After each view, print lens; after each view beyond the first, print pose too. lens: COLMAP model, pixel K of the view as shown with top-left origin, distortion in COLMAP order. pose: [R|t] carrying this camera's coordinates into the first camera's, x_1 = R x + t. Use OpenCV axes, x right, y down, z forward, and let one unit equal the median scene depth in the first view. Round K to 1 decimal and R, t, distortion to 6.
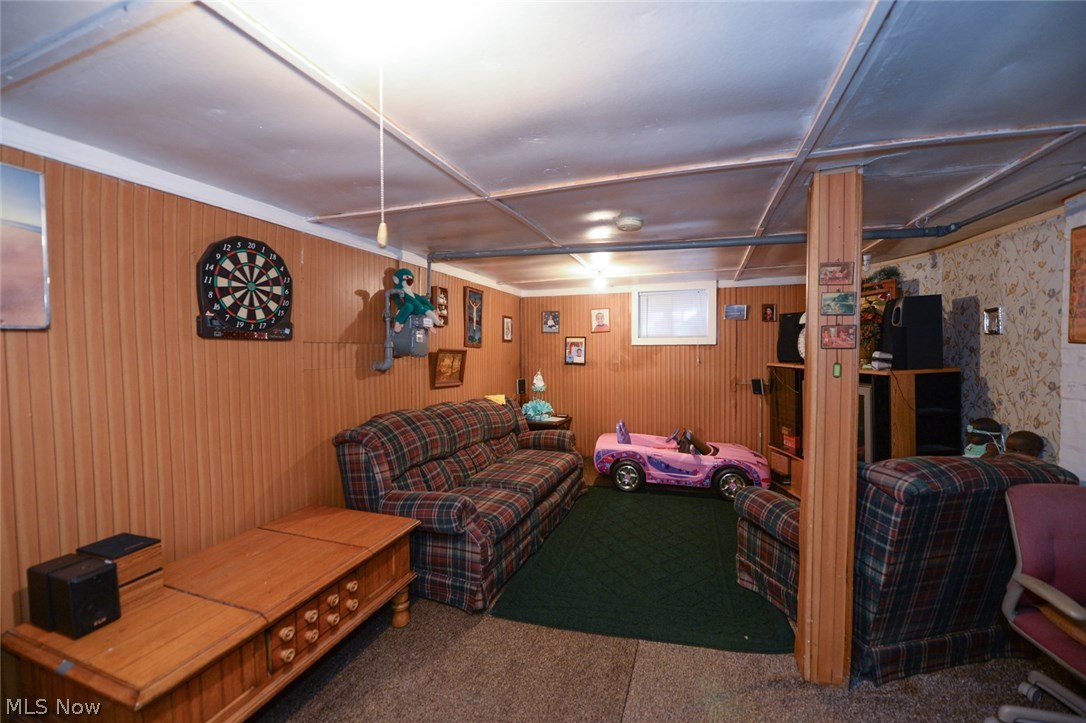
lens RADIAL K [[431.5, 0, 539.6], [0, 431.5, 361.8], [0, 0, 1]] dist [-0.012502, -0.001460]
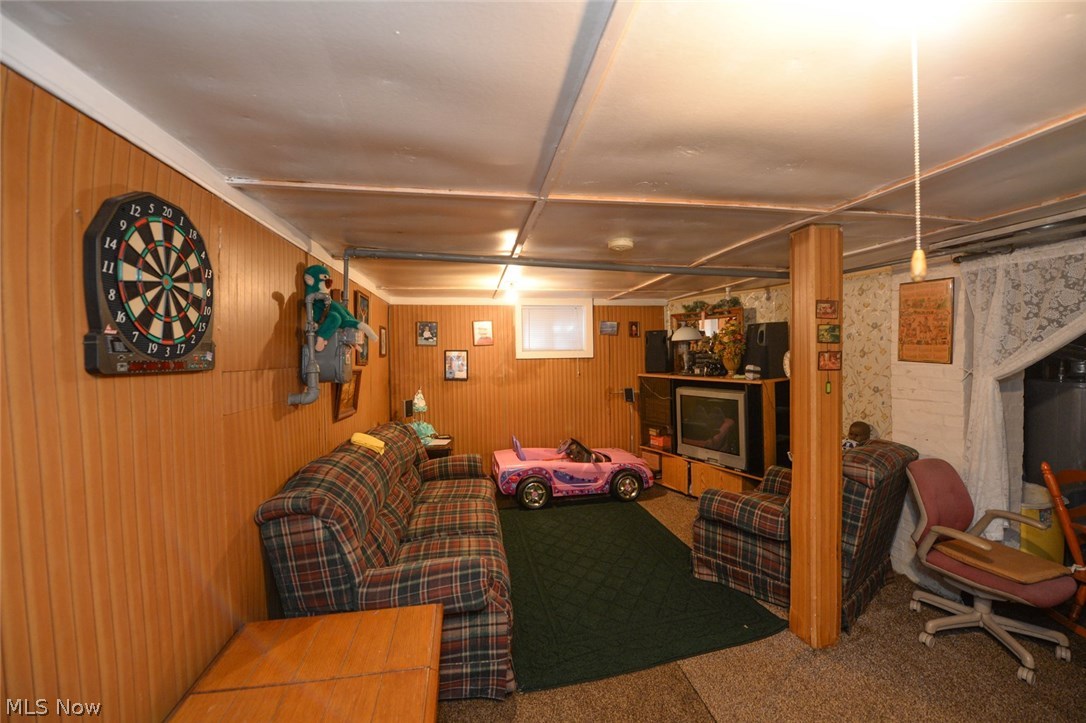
lens RADIAL K [[431.5, 0, 539.3], [0, 431.5, 362.4], [0, 0, 1]] dist [-0.012502, -0.001460]
pose [[0.878771, -0.016719, 0.476950, -0.424903], [0.023478, 0.999691, -0.008214, -0.042410], [-0.476665, 0.018416, 0.878892, 0.213142]]
